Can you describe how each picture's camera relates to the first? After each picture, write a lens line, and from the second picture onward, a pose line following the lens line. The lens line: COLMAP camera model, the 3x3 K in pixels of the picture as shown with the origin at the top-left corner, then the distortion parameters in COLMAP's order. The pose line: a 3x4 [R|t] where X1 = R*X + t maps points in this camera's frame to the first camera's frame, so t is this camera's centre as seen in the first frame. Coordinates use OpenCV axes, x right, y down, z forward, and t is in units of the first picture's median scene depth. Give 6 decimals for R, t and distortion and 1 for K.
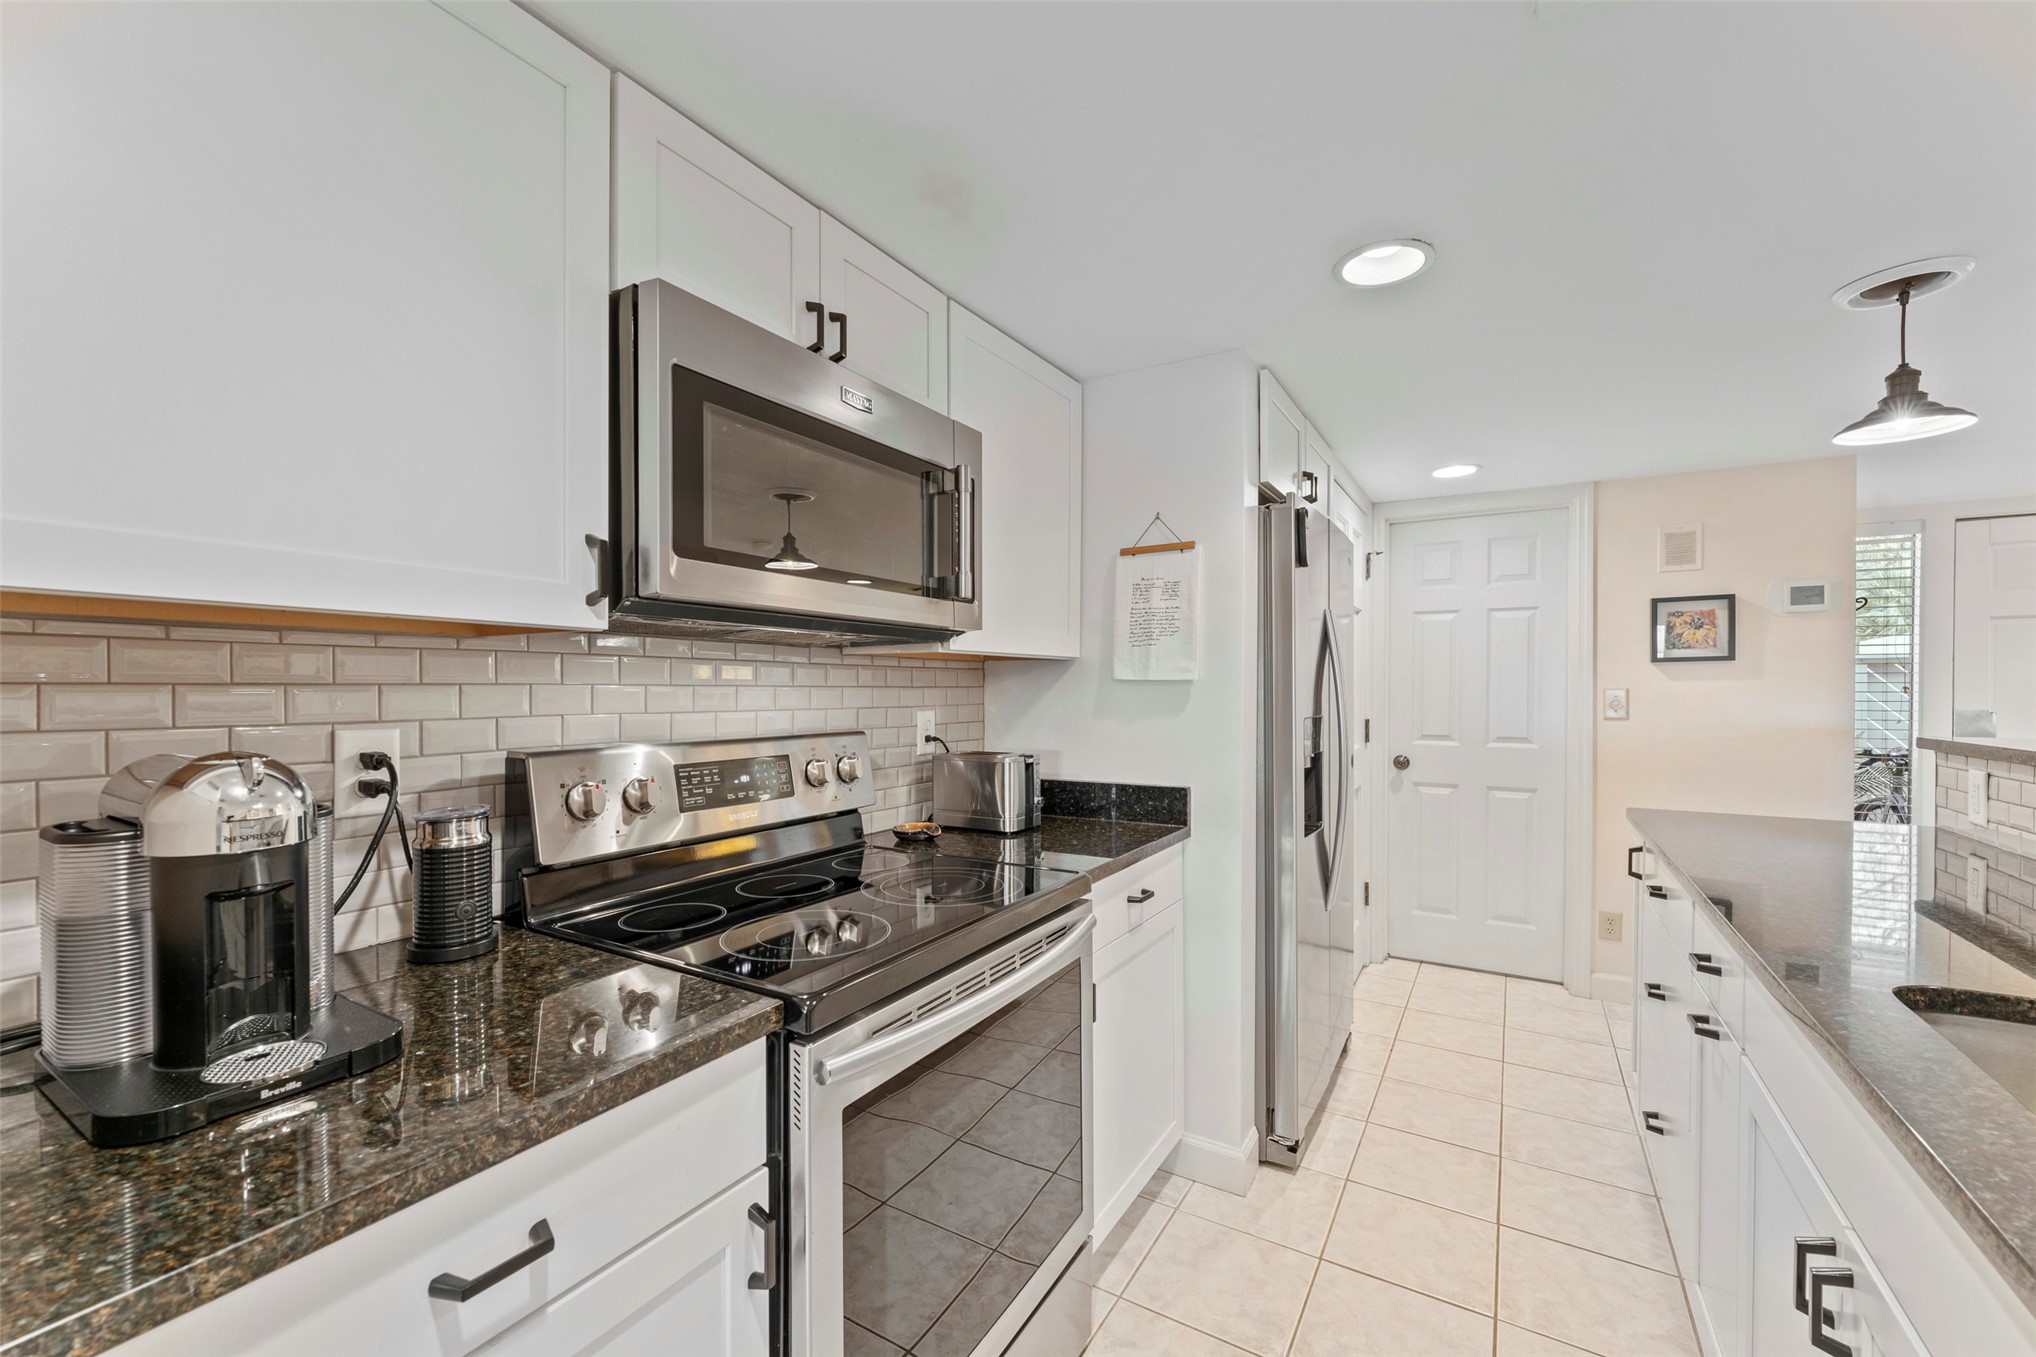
lens RADIAL K [[815.8, 0, 1013.5], [0, 815.8, 693.3], [0, 0, 1]] dist [0.002843, -0.000376]
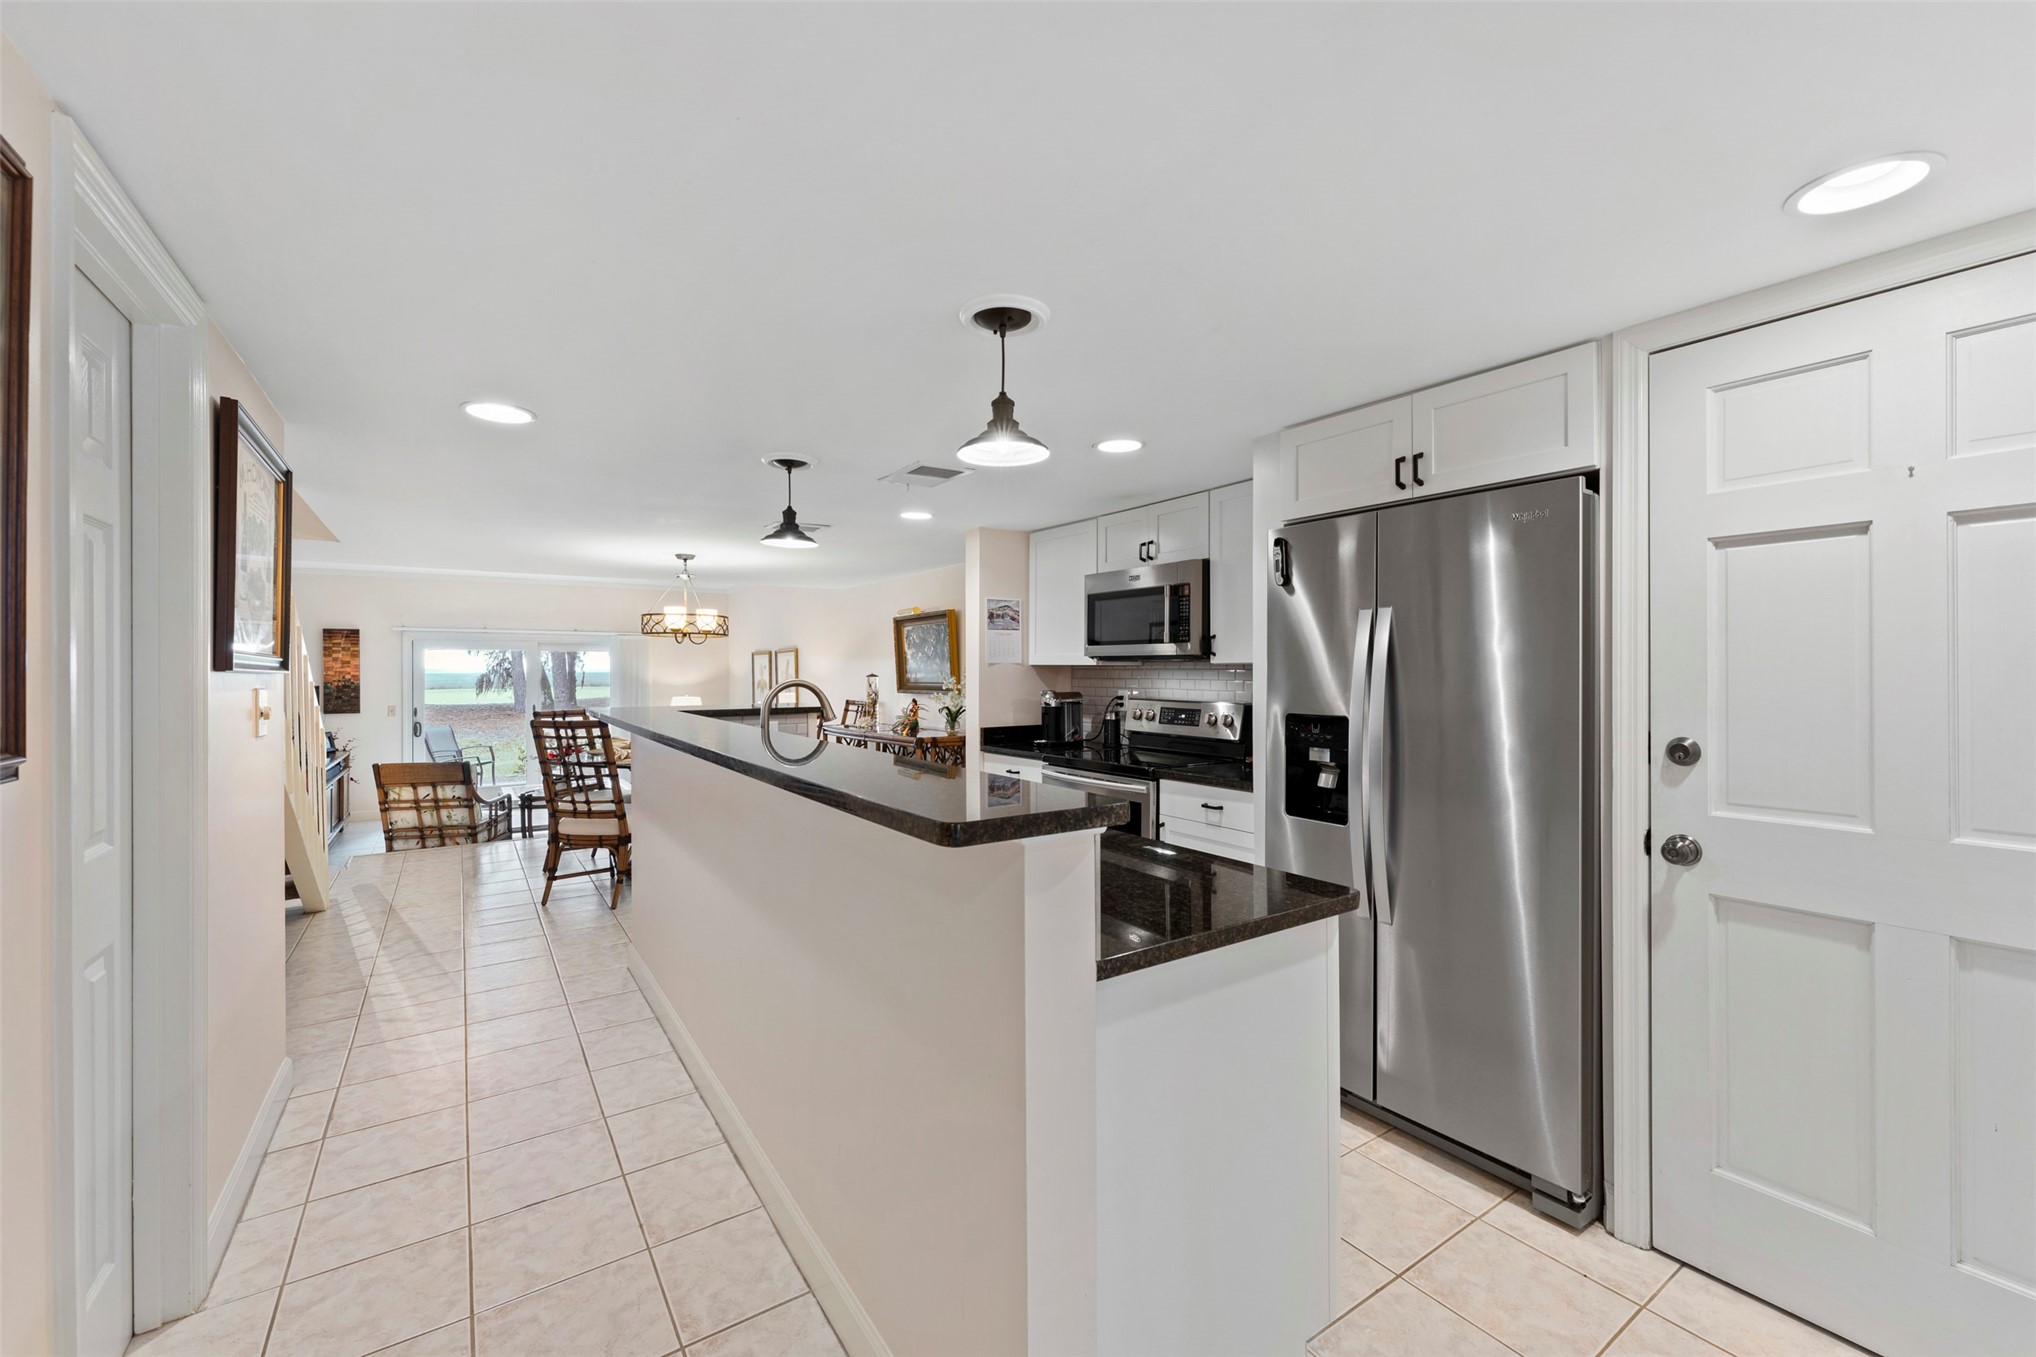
lens RADIAL K [[815.8, 0, 999.4], [0, 815.8, 660.0], [0, 0, 1]] dist [0.002843, -0.000376]
pose [[-0.423937, -0.009534, -0.905642, 1.851806], [-0.003806, 0.999955, -0.008745, -0.038271], [0.905684, -0.000261, -0.423954, 1.301901]]
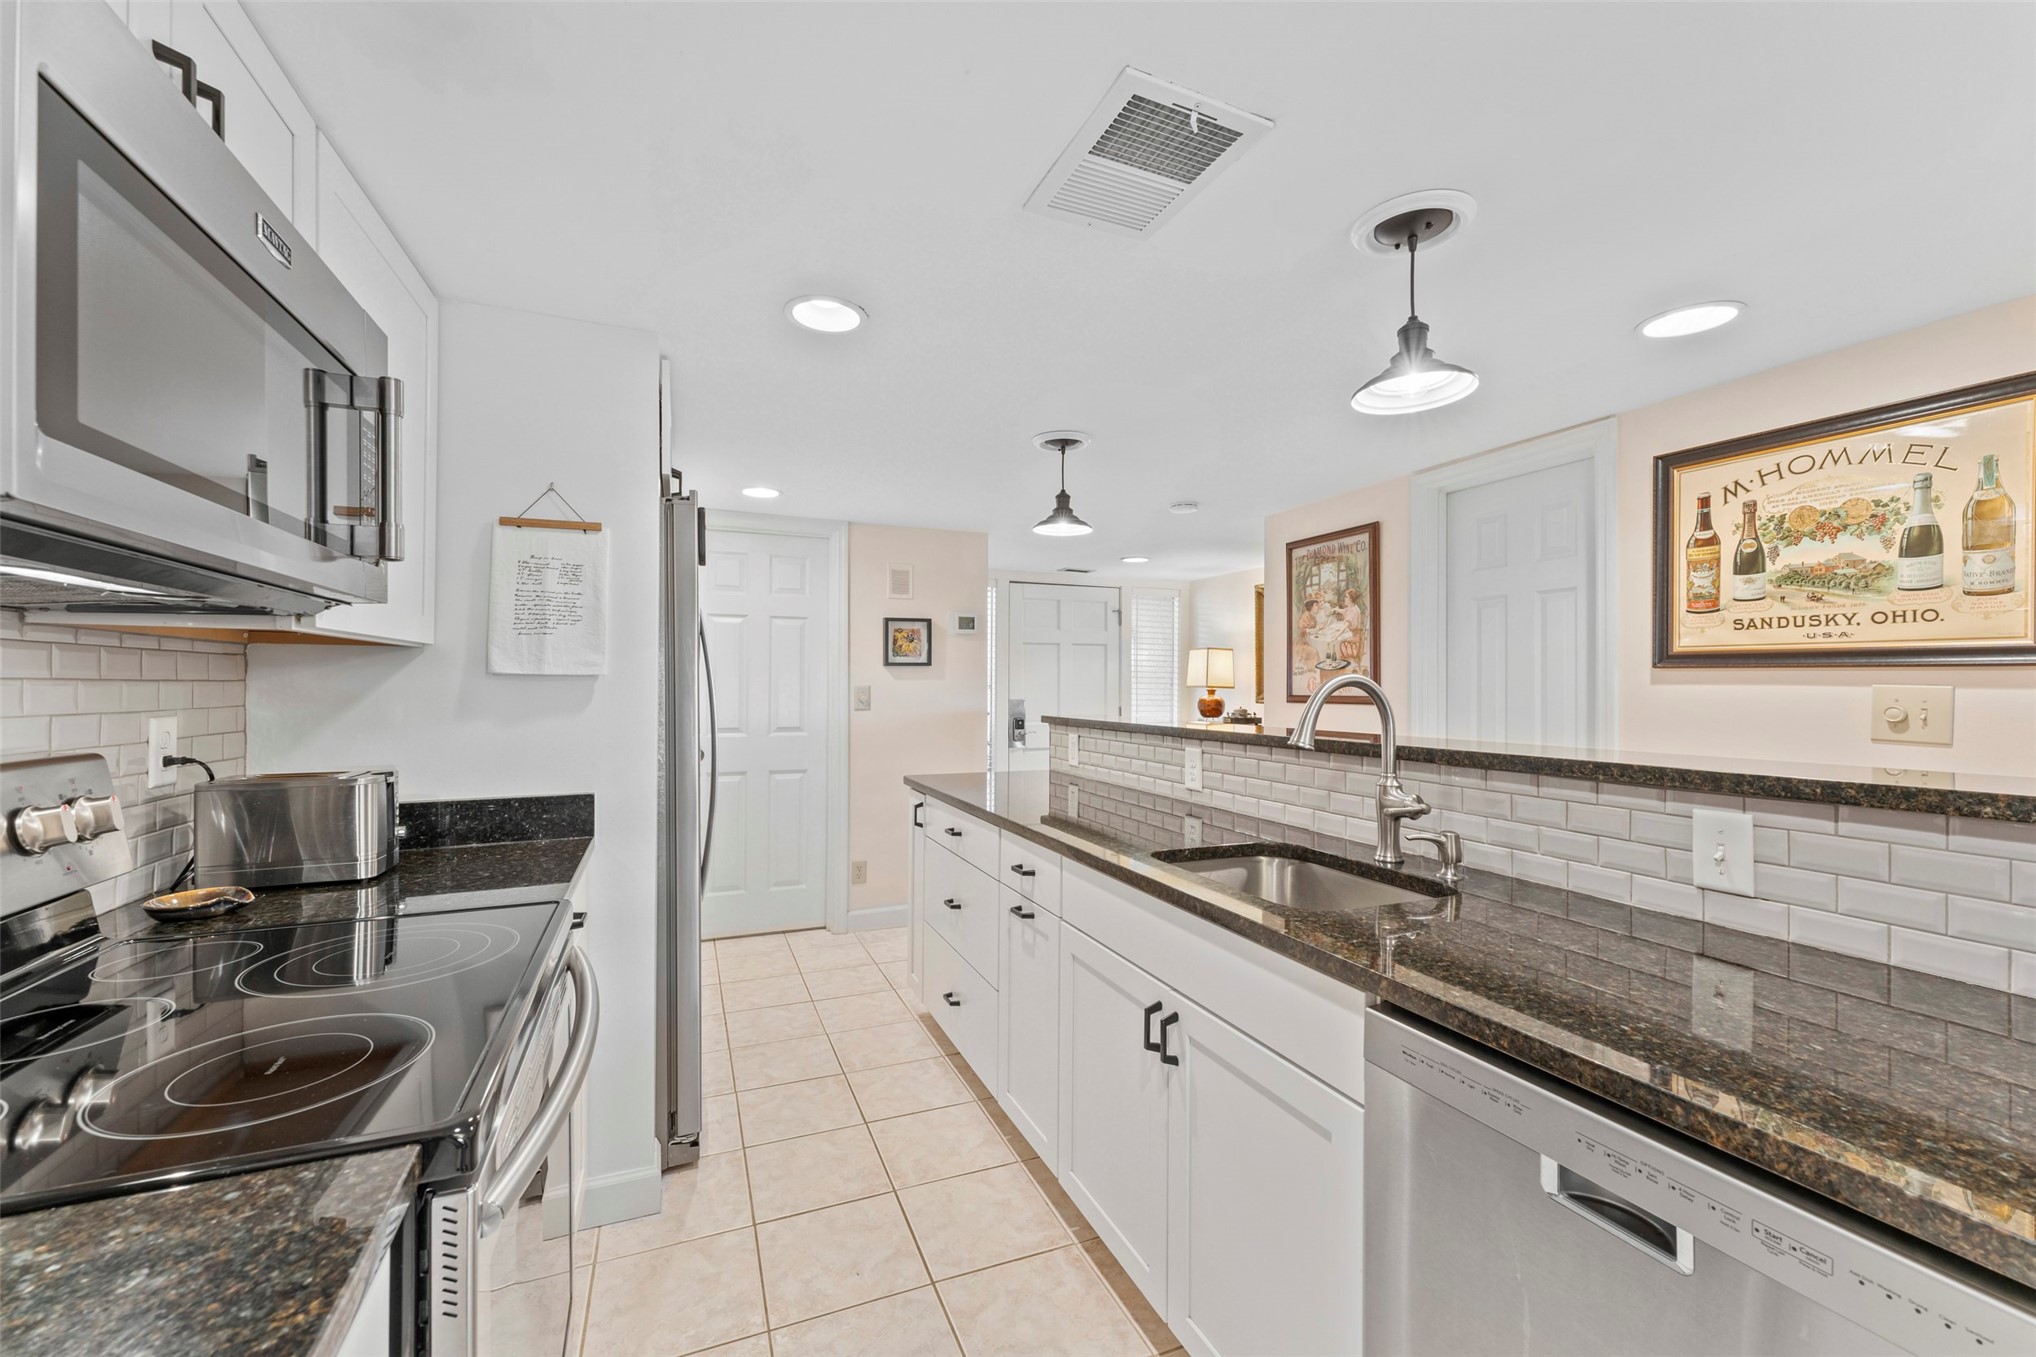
lens RADIAL K [[815.8, 0, 1006.6], [0, 815.8, 684.0], [0, 0, 1]] dist [0.002843, -0.000376]
pose [[0.595043, 0.003737, 0.803685, -0.271350], [0.002503, 0.999976, -0.006504, 0.000906], [-0.803690, 0.005882, 0.595019, 0.102365]]
